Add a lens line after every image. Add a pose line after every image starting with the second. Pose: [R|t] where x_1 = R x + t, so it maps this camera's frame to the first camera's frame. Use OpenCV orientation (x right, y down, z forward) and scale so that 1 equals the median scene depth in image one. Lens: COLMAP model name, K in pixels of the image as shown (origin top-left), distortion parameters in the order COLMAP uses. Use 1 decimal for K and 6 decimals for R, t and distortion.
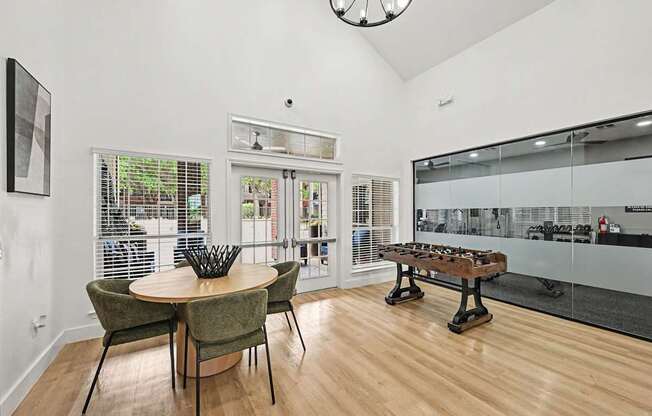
lens RADIAL K [[258.0, 0, 326.0], [0, 258.0, 208.0], [0, 0, 1]] dist [-0.000913, -0.000055]
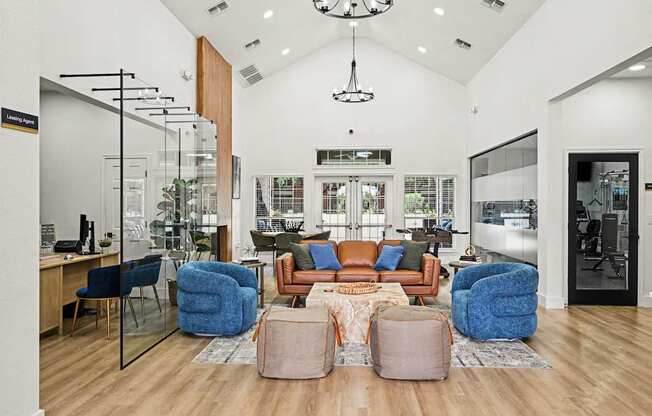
lens RADIAL K [[445.0, 0, 326.0], [0, 445.0, 208.0], [0, 0, 1]] dist [0.000954, -0.000430]
pose [[0.817078, -0.007804, -0.576475, 1.167153], [0.012377, 0.999915, 0.004007, 0.022384], [0.576395, -0.010409, 0.817105, -1.140791]]
